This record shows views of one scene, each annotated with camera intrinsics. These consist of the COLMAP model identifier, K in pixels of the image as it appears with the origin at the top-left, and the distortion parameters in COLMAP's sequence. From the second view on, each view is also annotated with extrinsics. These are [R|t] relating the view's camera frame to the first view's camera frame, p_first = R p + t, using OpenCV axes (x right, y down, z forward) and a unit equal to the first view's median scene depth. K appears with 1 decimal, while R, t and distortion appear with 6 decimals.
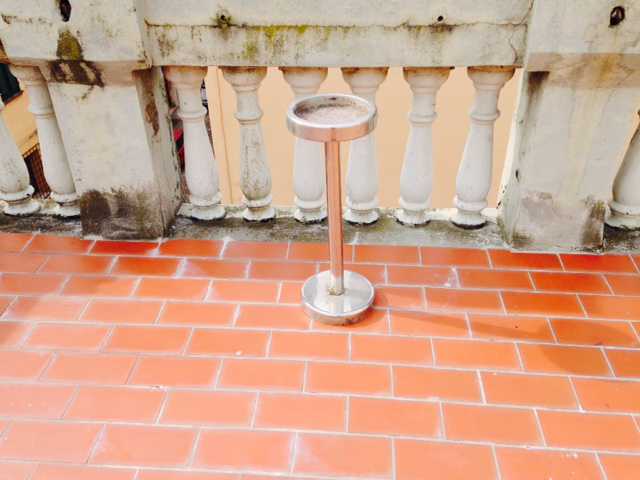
lens RADIAL K [[587.6, 0, 321.7], [0, 587.6, 248.9], [0, 0, 1]] dist [0.181325, -0.256310]
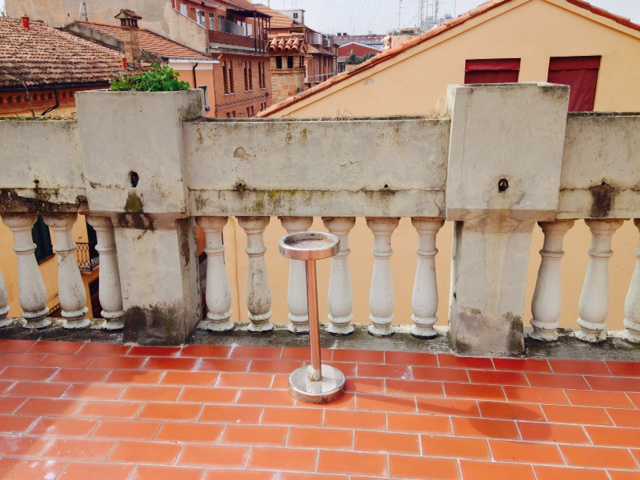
lens RADIAL K [[587.6, 0, 321.7], [0, 587.6, 248.9], [0, 0, 1]] dist [0.181325, -0.256310]
pose [[0.999765, 0.006342, -0.020740, 0.060104], [-0.011662, 0.963476, -0.267541, 0.138675], [0.018286, 0.267720, 0.963323, -0.319884]]
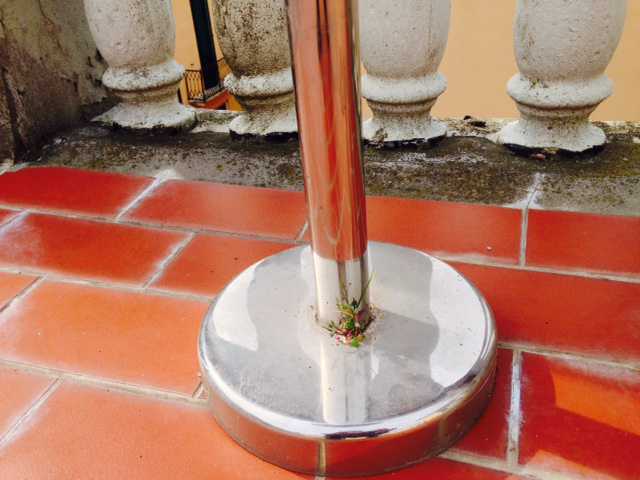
lens RADIAL K [[587.6, 0, 321.7], [0, 587.6, 248.9], [0, 0, 1]] dist [0.181325, -0.256310]
pose [[0.972104, 0.082289, -0.219643, 0.023605], [-0.085568, 0.996317, -0.005442, 0.026618], [0.218386, 0.024084, 0.975565, 0.739302]]
